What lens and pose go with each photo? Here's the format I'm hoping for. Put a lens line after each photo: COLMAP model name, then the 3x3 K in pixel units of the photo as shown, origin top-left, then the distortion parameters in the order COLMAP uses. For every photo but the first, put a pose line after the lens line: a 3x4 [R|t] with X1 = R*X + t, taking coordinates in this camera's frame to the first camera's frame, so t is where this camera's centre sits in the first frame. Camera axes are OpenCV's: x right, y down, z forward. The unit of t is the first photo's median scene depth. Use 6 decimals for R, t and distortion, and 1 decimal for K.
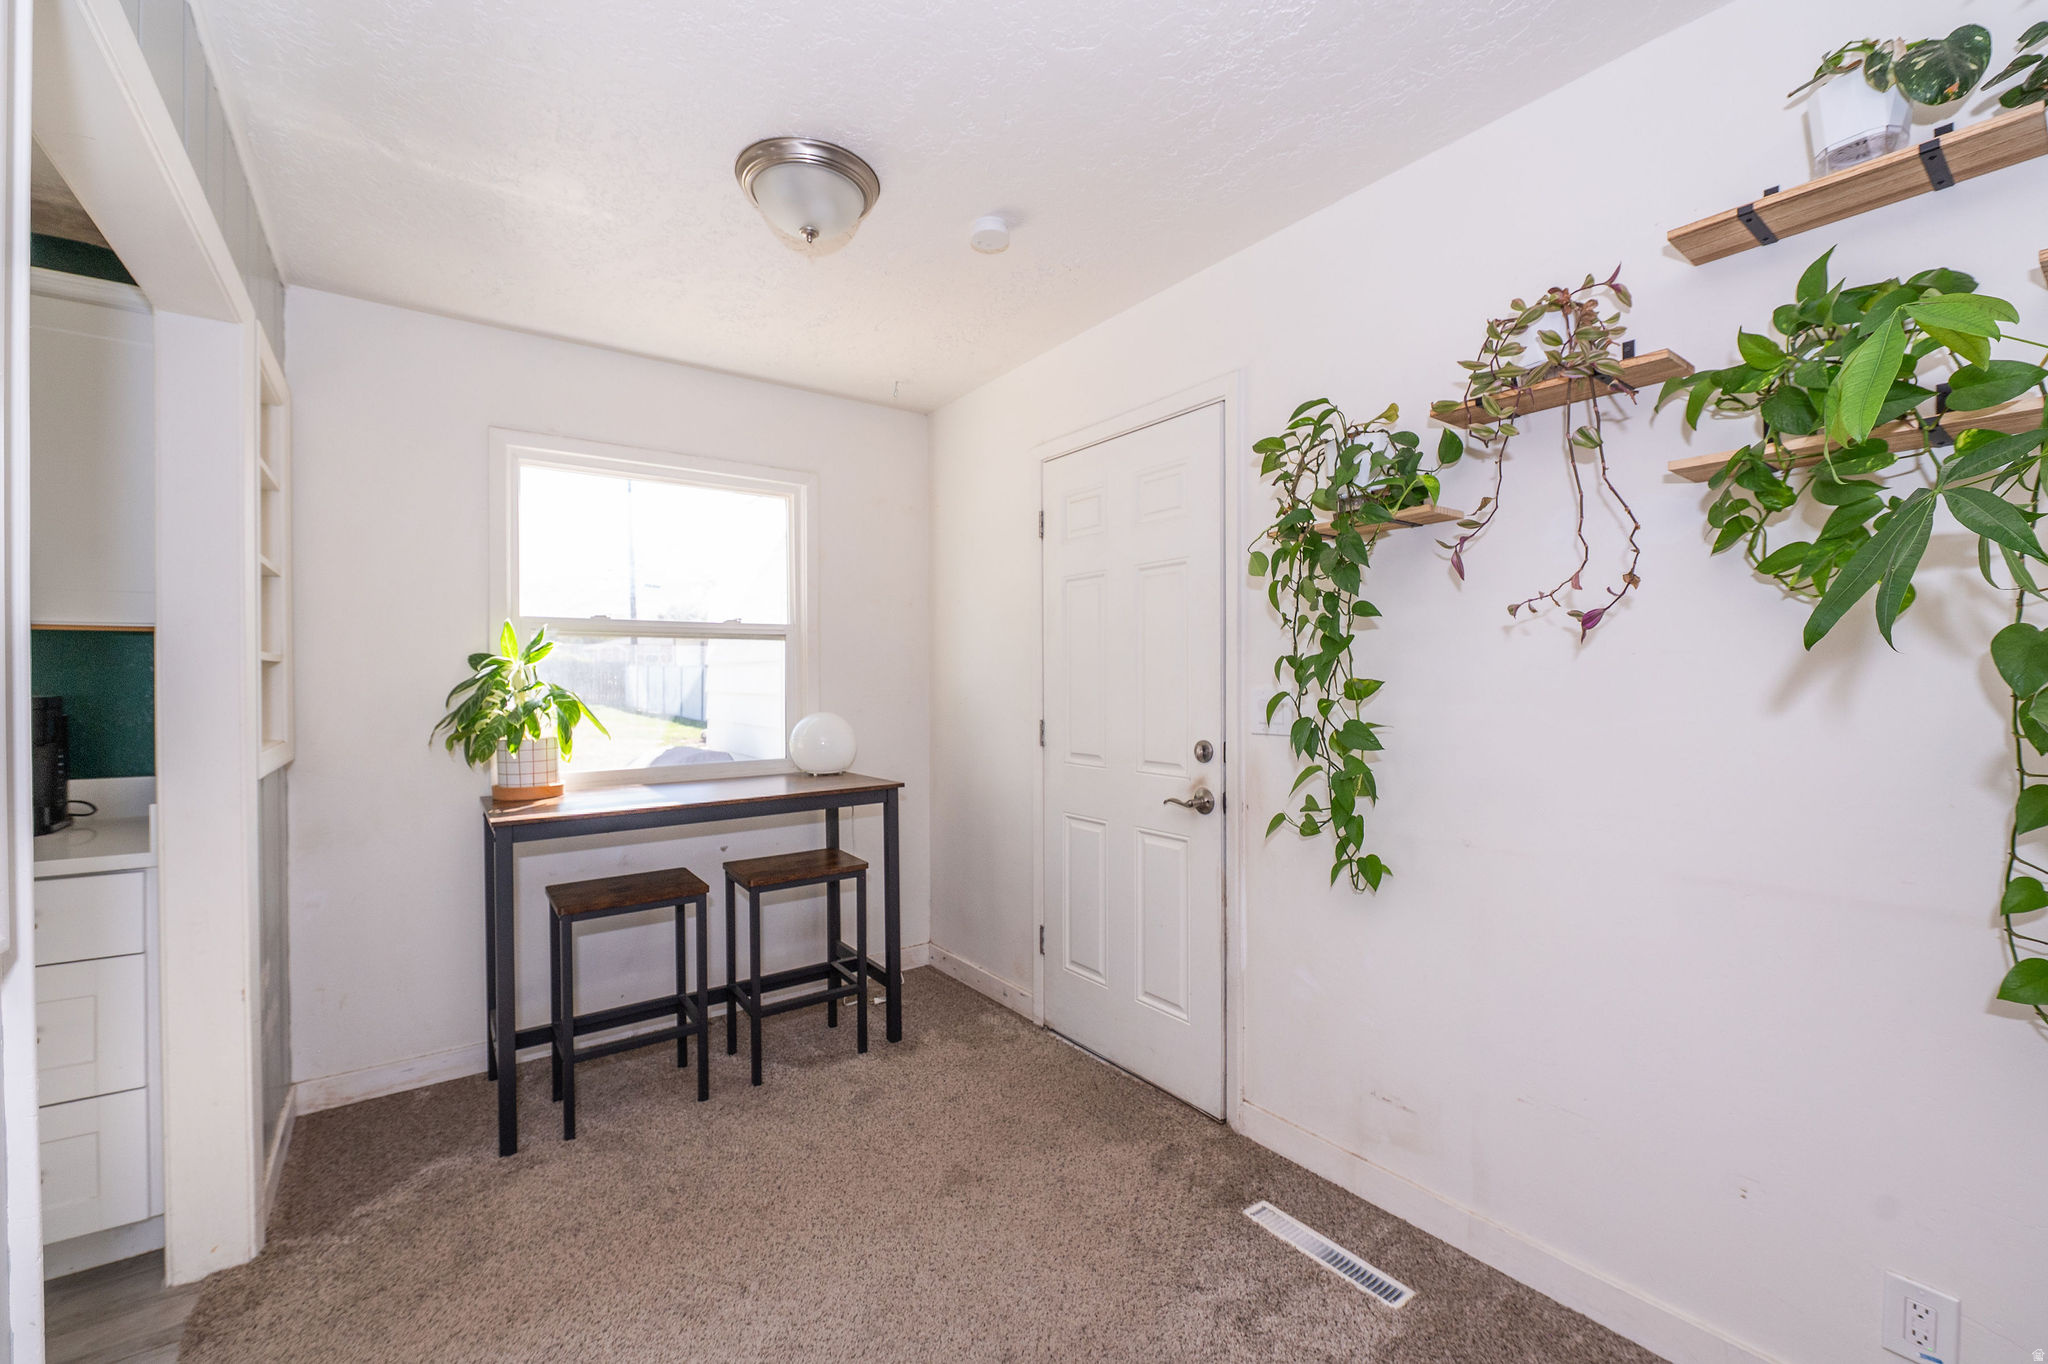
lens RADIAL K [[862.3, 0, 1024.0], [0, 862.3, 682.0], [0, 0, 1]] dist [-0.001957, -0.000218]
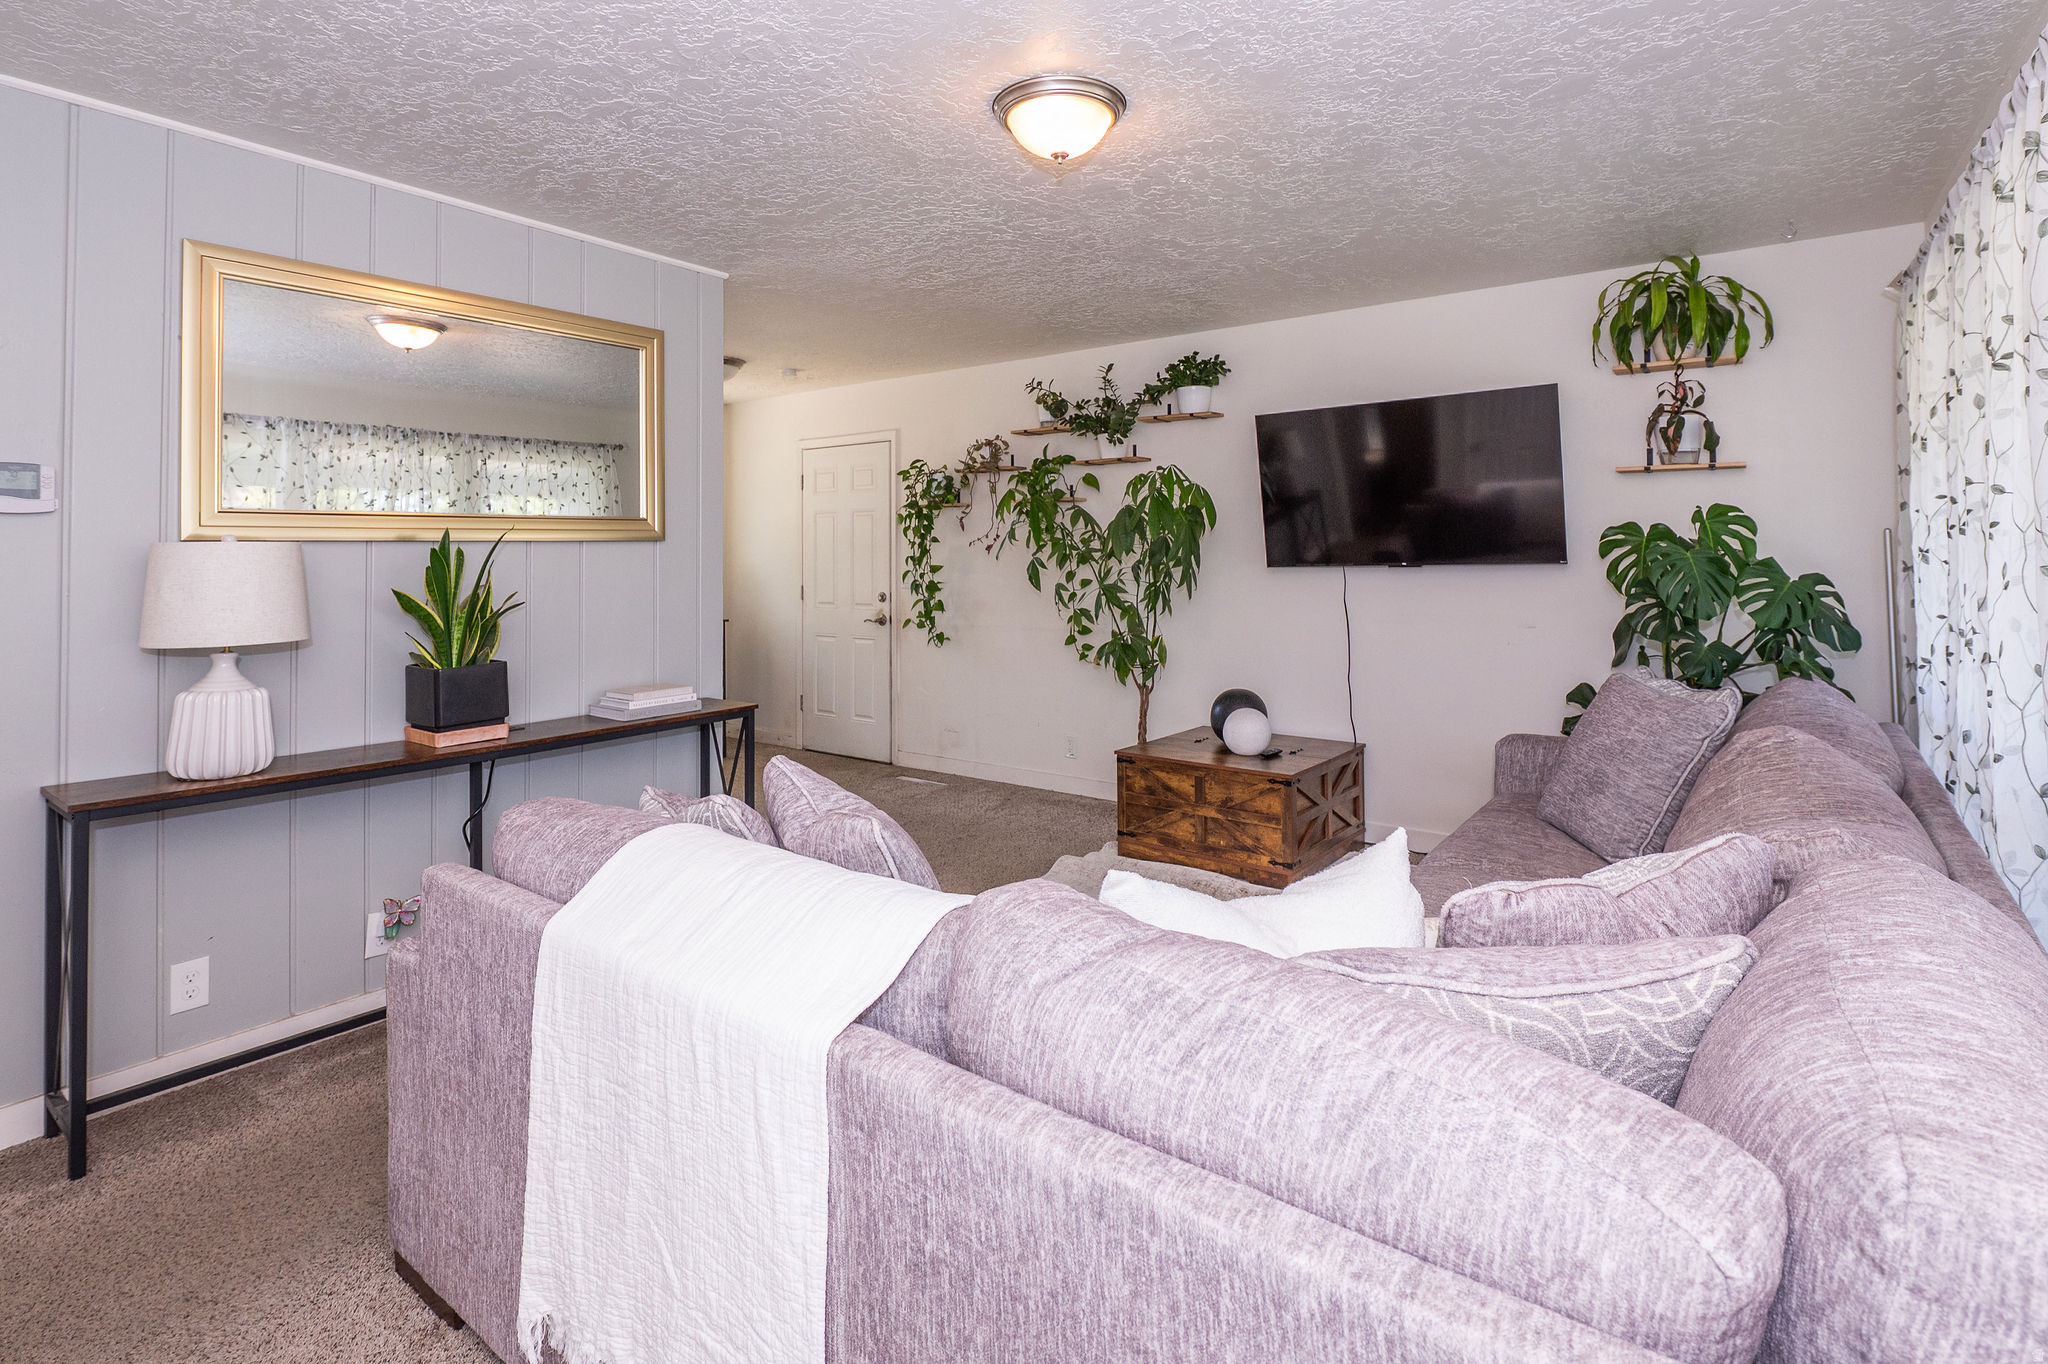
lens RADIAL K [[1000.1, 0, 1029.2], [0, 1000.1, 528.6], [0, 0, 1]] dist [-0.002048, -0.000266]
pose [[0.957177, 0.005991, 0.289441, -0.221302], [0.002734, 0.999554, -0.029732, -0.022798], [-0.289490, 0.029250, 0.956734, -1.999264]]
